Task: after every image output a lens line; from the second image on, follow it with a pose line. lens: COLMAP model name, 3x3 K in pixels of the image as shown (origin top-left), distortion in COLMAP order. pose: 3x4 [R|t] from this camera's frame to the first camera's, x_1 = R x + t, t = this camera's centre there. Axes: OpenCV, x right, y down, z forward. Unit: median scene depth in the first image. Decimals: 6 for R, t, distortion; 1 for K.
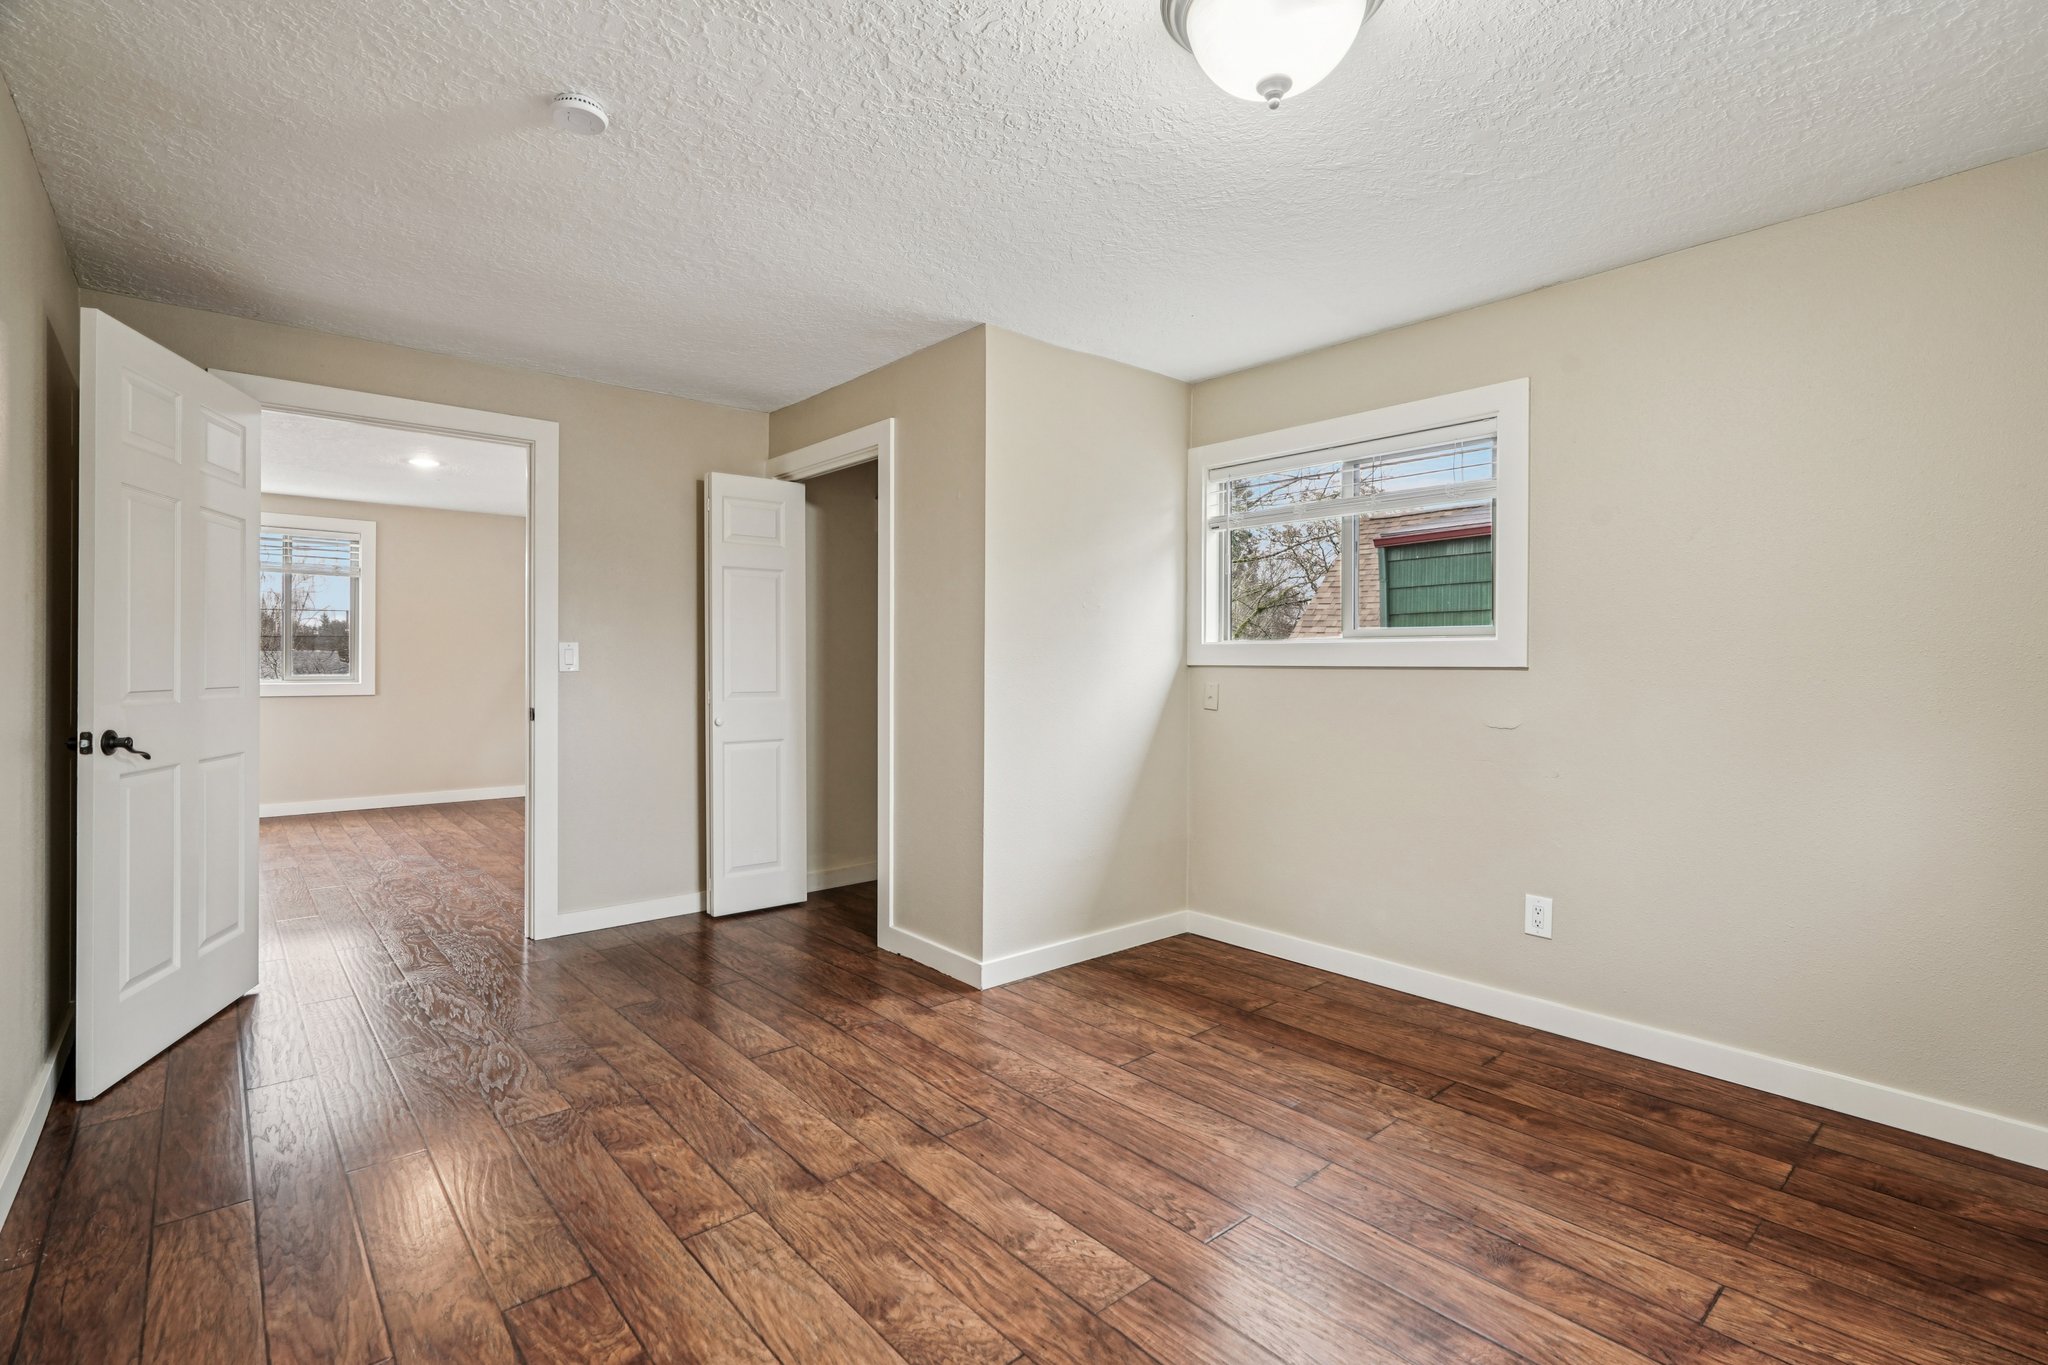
lens RADIAL K [[922.1, 0, 1026.7], [0, 922.1, 634.3], [0, 0, 1]] dist [-0.008101, 0.004856]
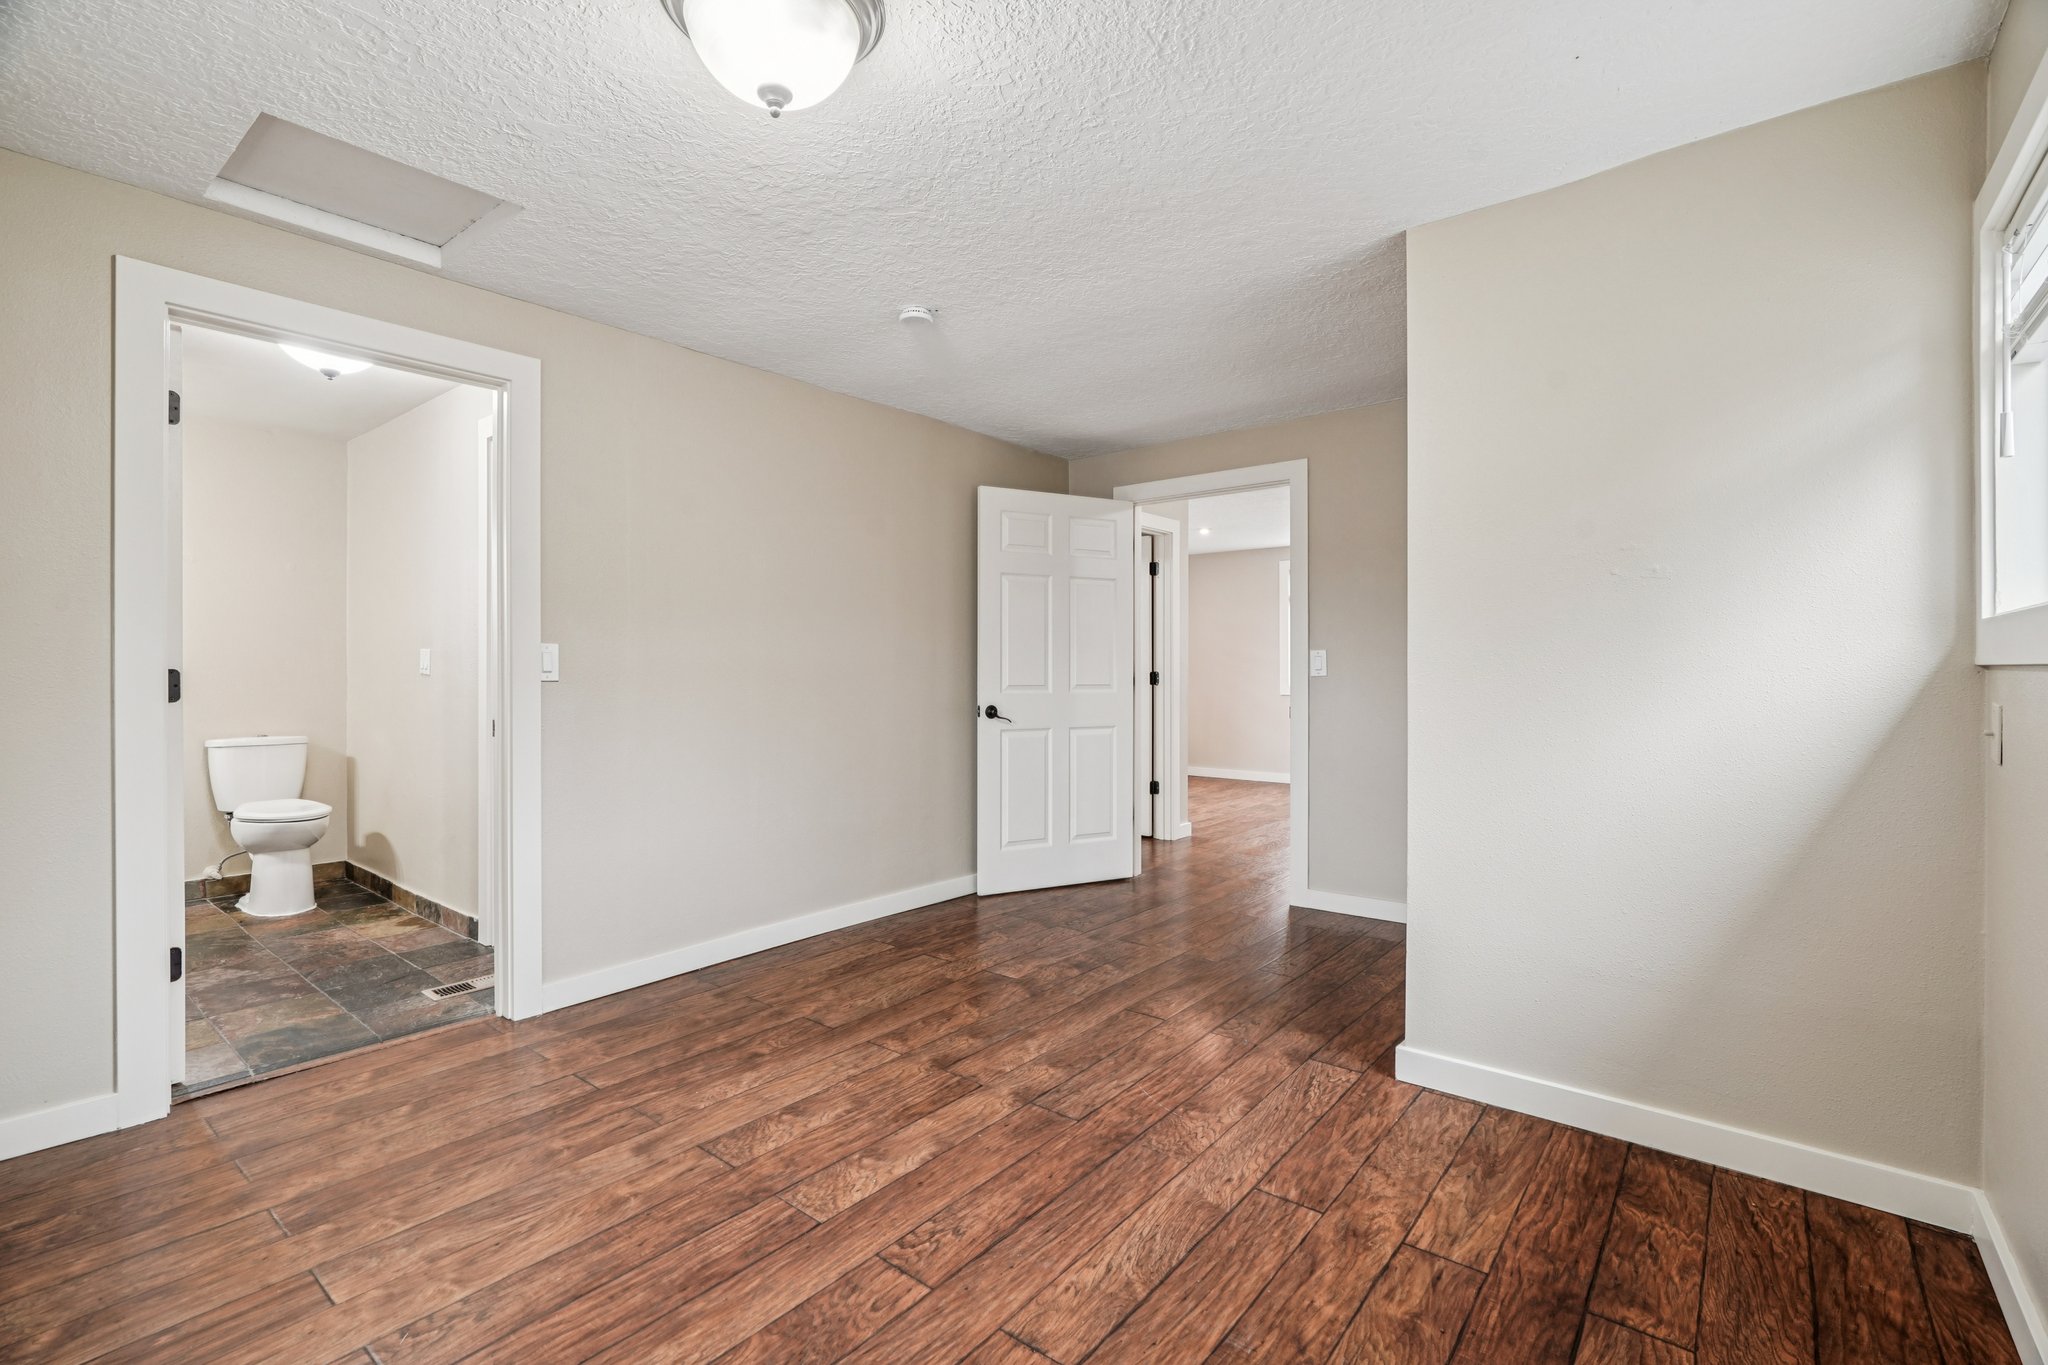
lens RADIAL K [[922.1, 0, 1041.7], [0, 922.1, 688.6], [0, 0, 1]] dist [-0.008101, 0.004856]
pose [[0.188953, 0.016241, -0.981852, 0.859045], [0.036771, 0.999045, 0.023602, 0.026607], [0.981297, -0.040564, 0.188175, 0.730609]]
